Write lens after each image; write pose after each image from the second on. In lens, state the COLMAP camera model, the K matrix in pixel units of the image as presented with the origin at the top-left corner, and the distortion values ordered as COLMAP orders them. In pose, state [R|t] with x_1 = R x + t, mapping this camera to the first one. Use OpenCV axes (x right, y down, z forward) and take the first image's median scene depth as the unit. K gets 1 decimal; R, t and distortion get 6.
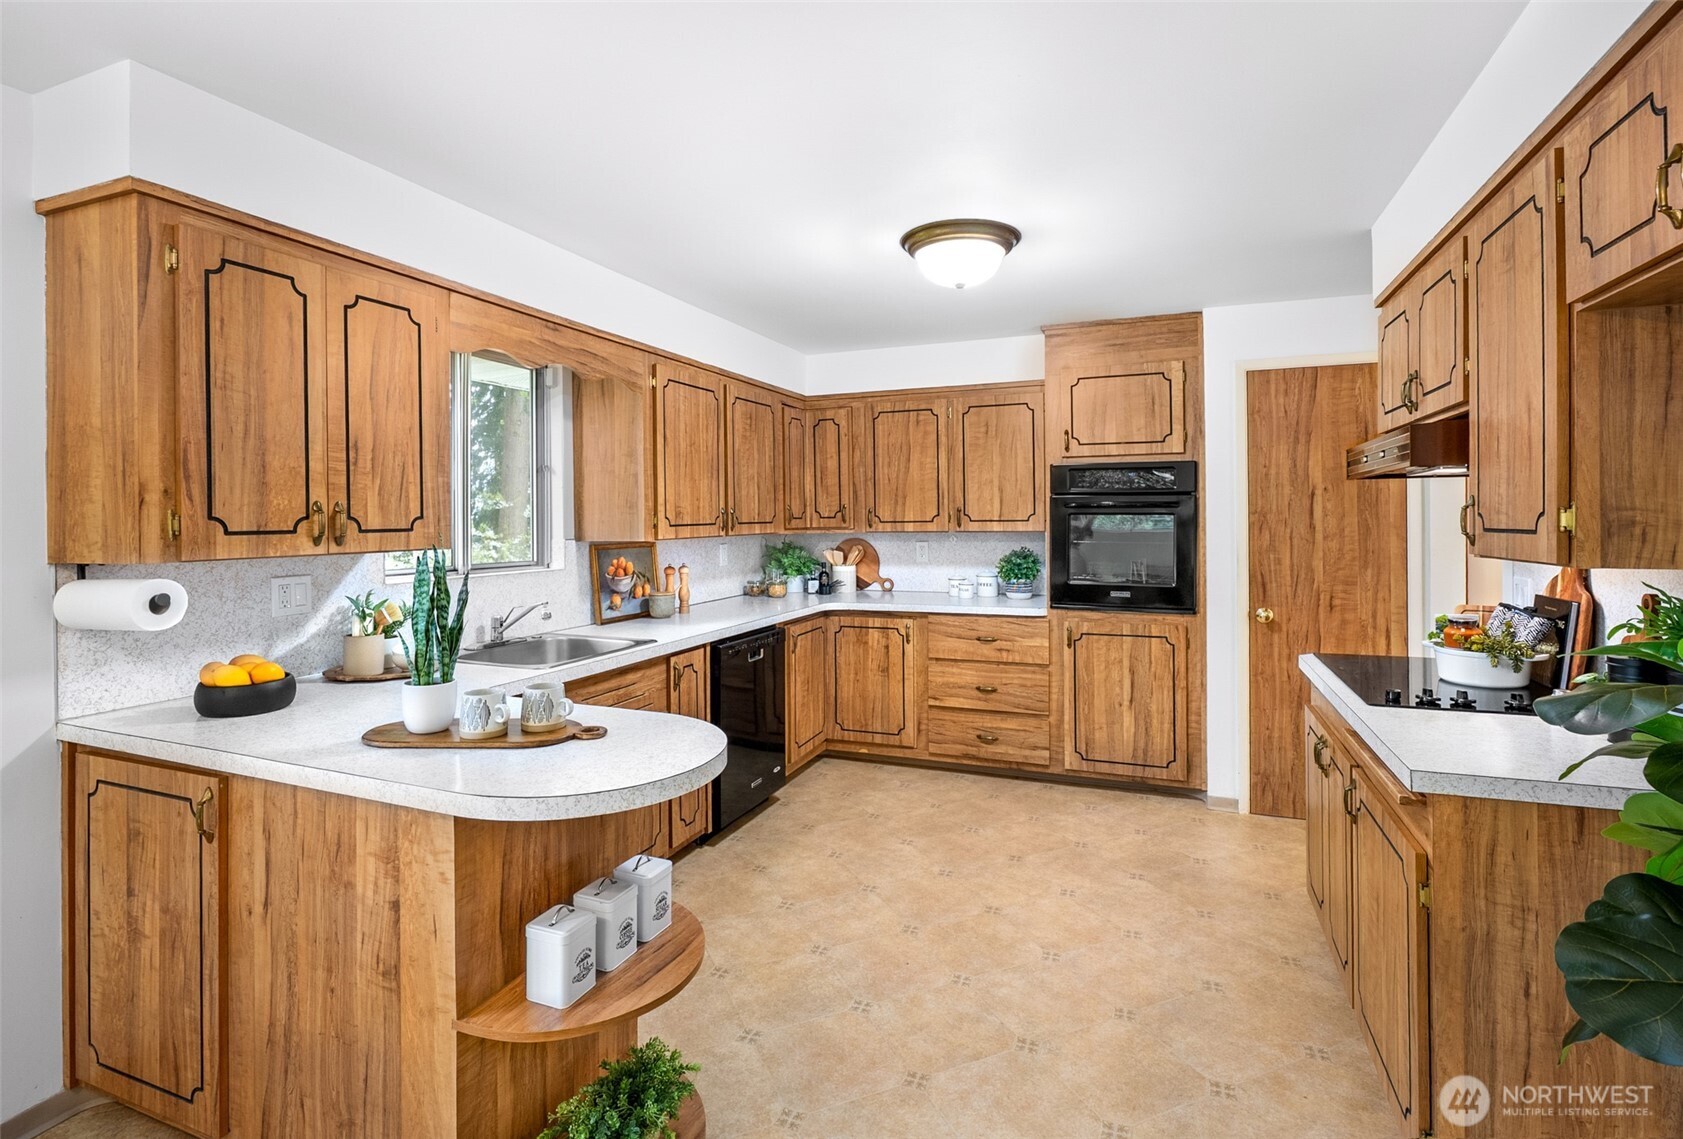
lens RADIAL K [[768.3, 0, 834.0], [0, 768.3, 521.7], [0, 0, 1]] dist [0.001211, 0.000277]
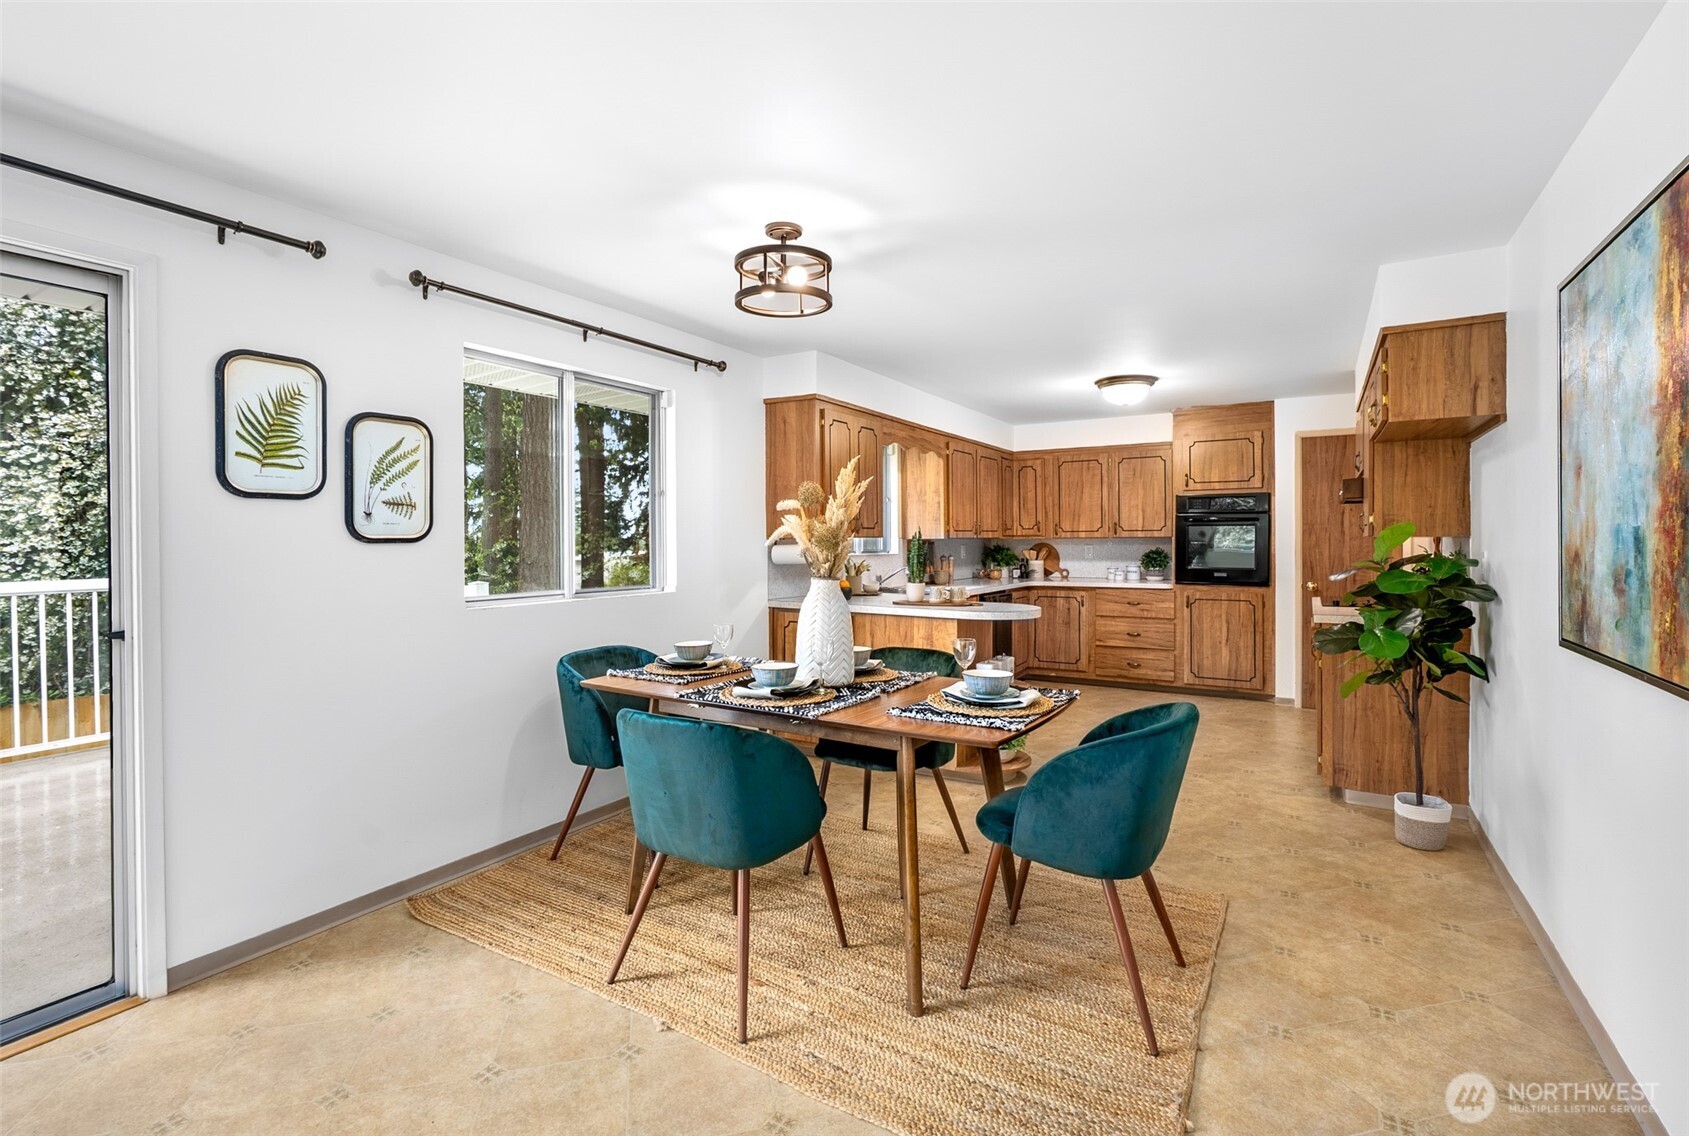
lens RADIAL K [[771.1, 0, 847.6], [0, 771.1, 550.8], [0, 0, 1]] dist [0.001211, 0.000277]
pose [[0.990694, 0.004571, -0.136030, -0.176296], [-0.003760, 0.999974, 0.006216, 0.034407], [0.136055, -0.005646, 0.990685, -0.681687]]
